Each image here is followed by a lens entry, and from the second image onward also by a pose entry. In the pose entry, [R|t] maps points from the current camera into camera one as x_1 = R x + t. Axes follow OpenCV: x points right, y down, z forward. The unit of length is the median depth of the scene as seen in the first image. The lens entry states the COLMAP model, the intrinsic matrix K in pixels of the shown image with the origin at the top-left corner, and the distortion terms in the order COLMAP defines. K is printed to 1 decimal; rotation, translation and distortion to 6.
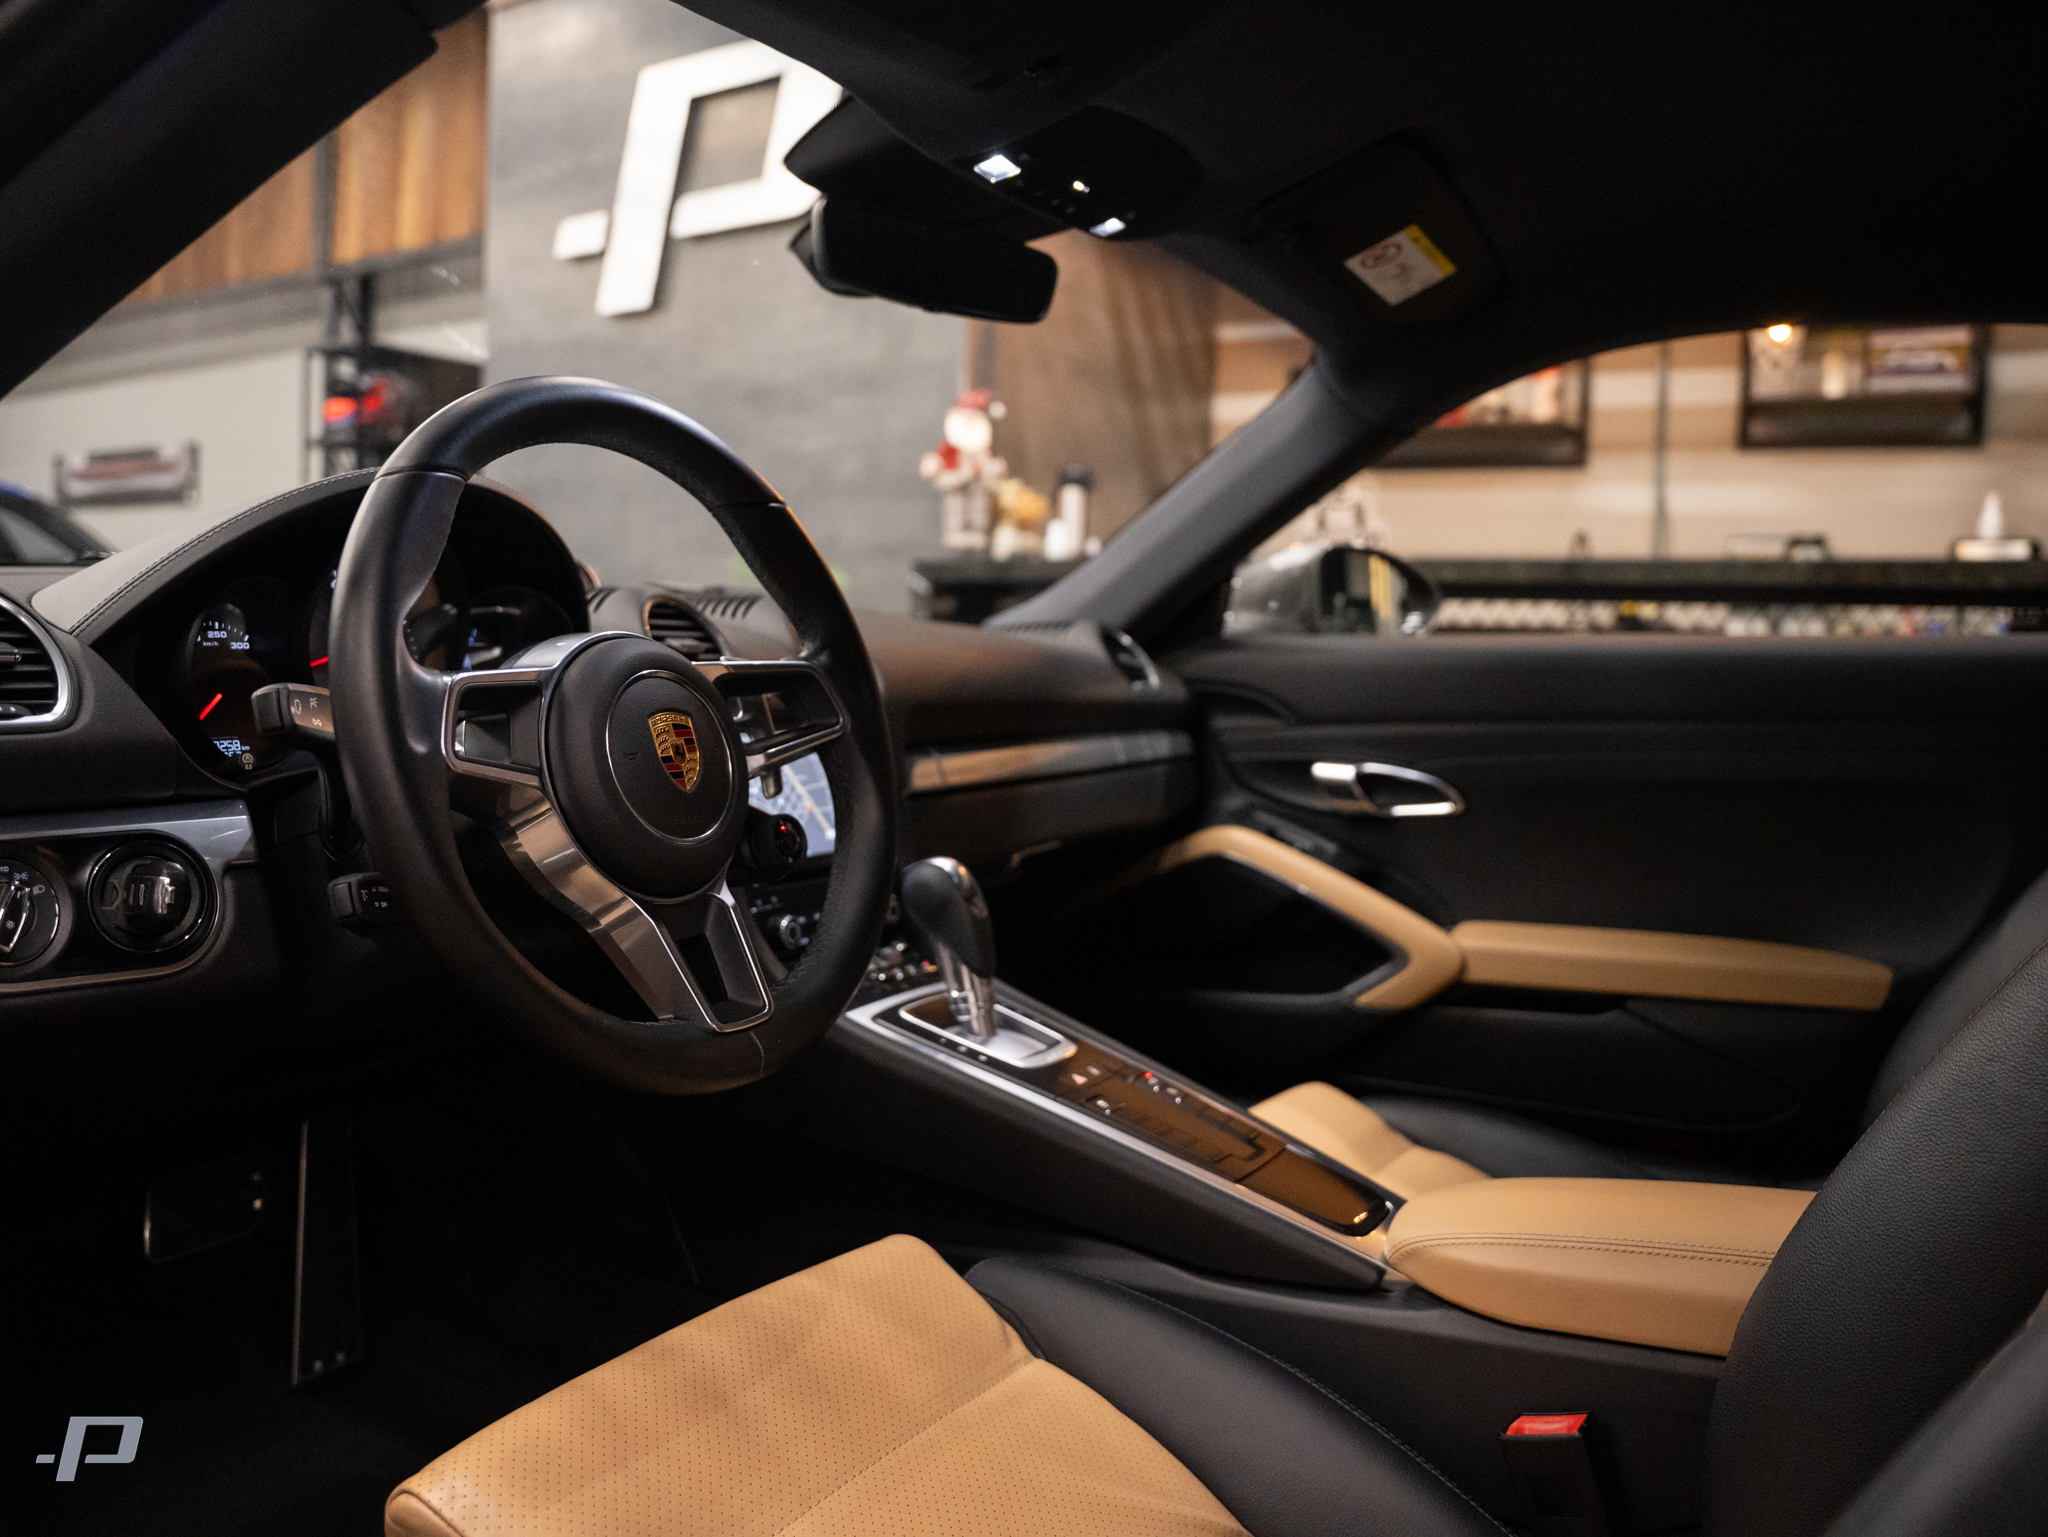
lens RADIAL K [[1601.2, 0, 1012.7], [0, 1601.2, 753.1], [0, 0, 1]] dist [-0.076520, 0.020005]
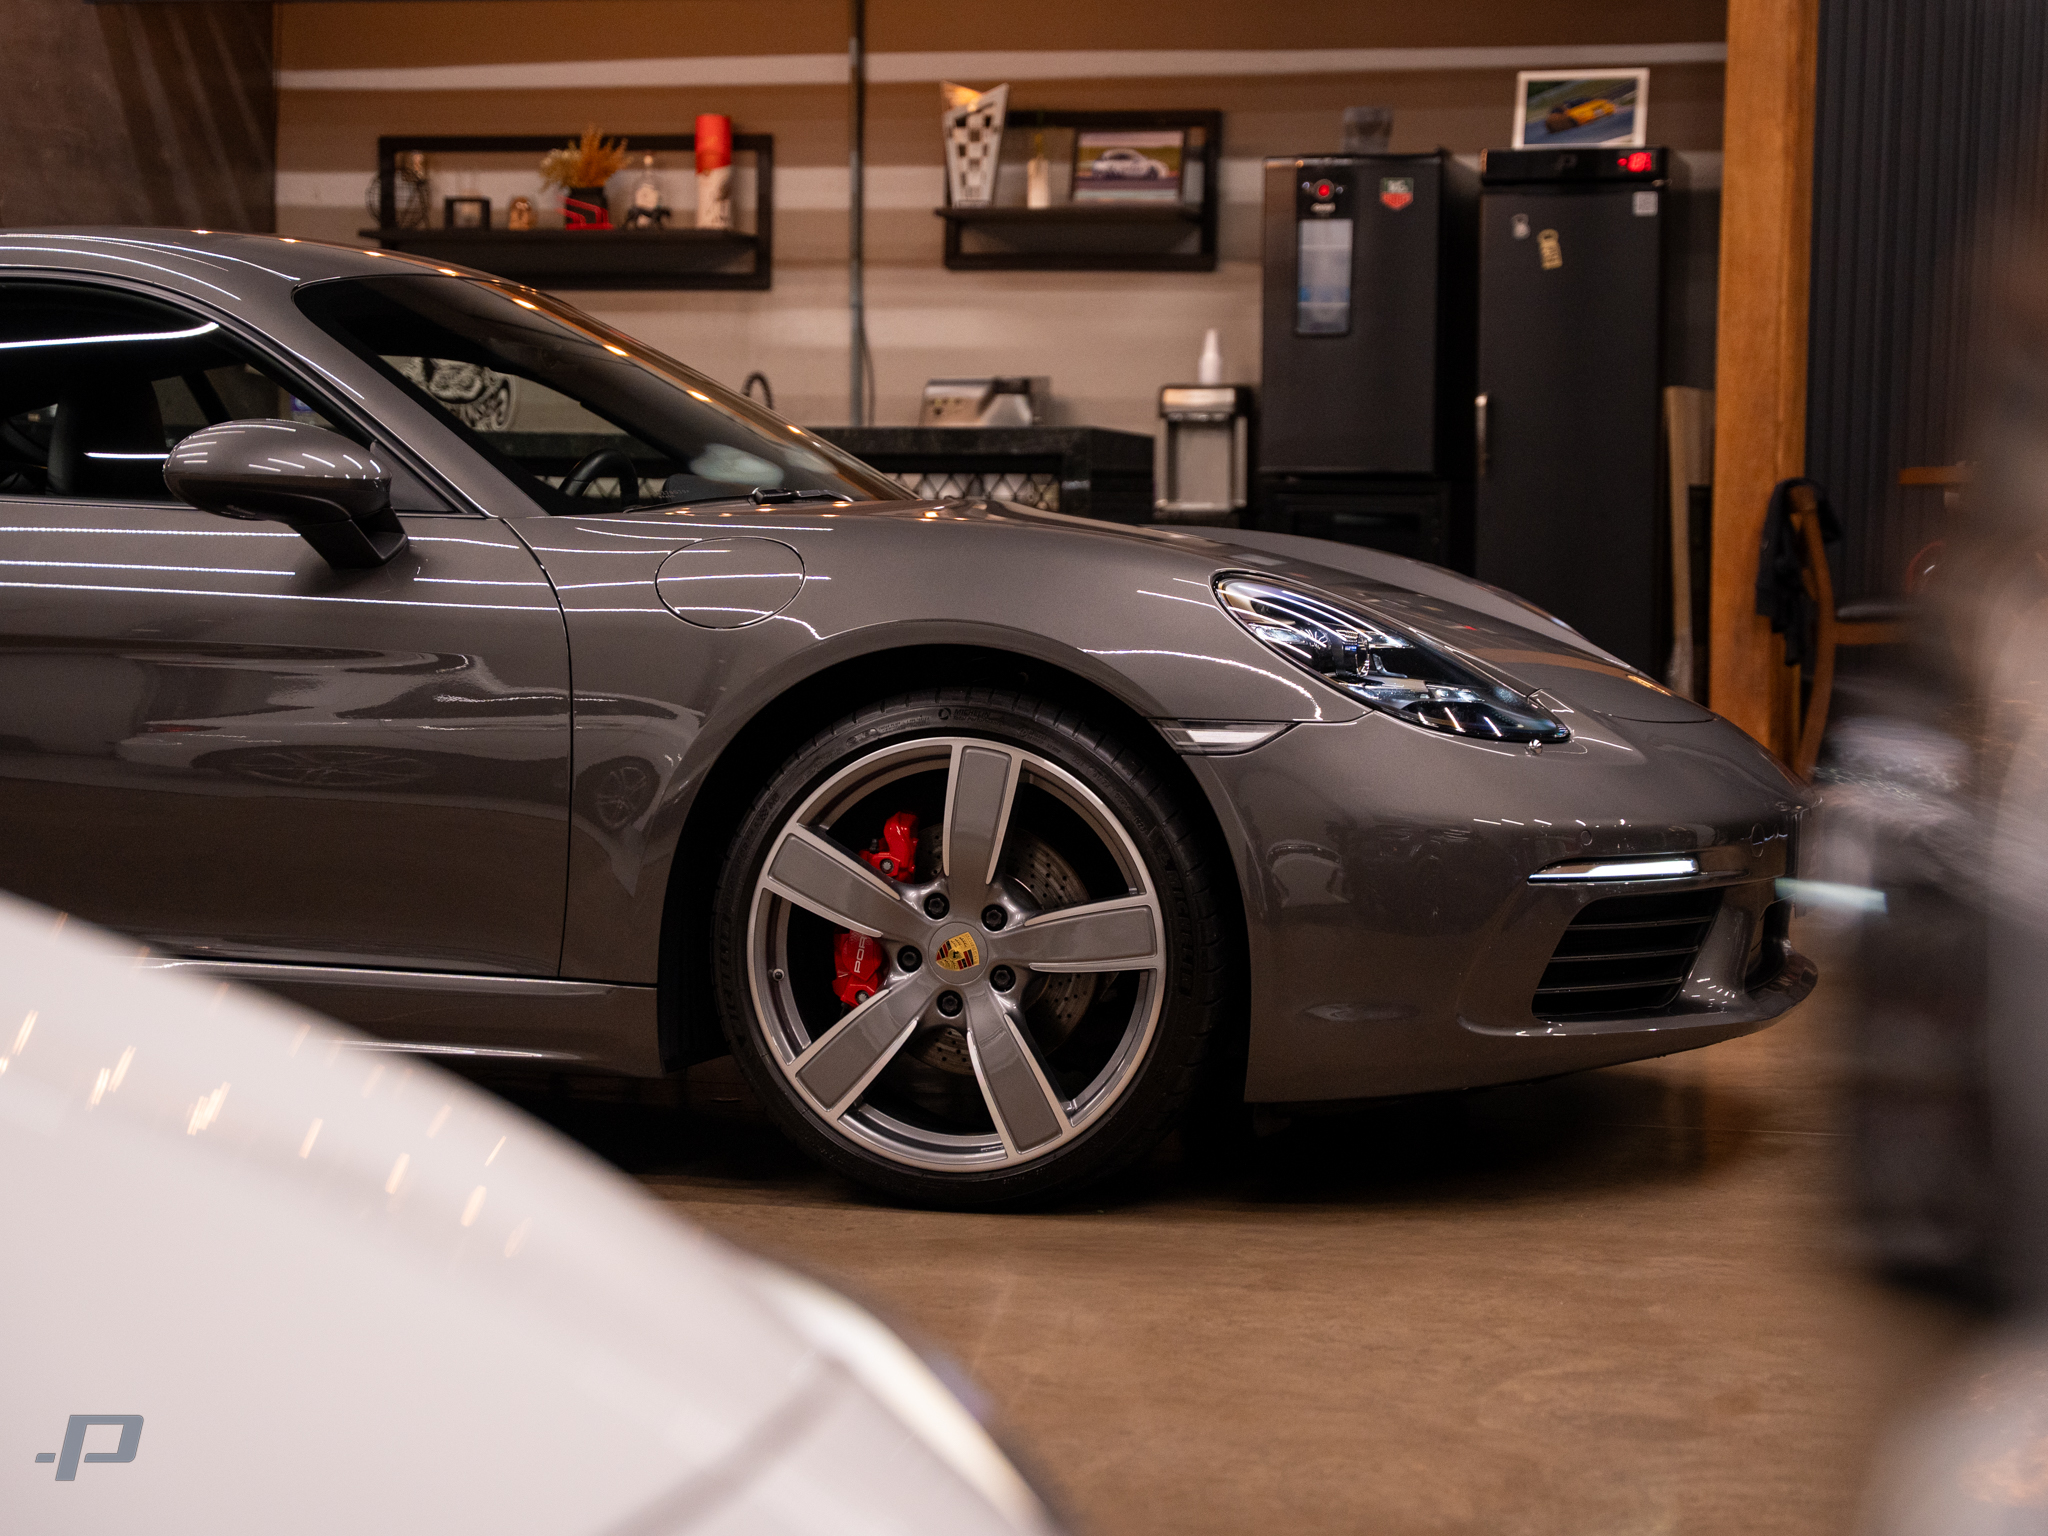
lens RADIAL K [[3834.7, 0, 1028.7], [0, 3834.7, 766.5], [0, 0, 1]] dist [0.314496, 0.000000]
pose [[0.957986, -0.035067, 0.284664, -0.063303], [0.036013, 0.999349, 0.001911, 0.056314], [-0.284546, 0.008420, 0.958625, -0.870673]]
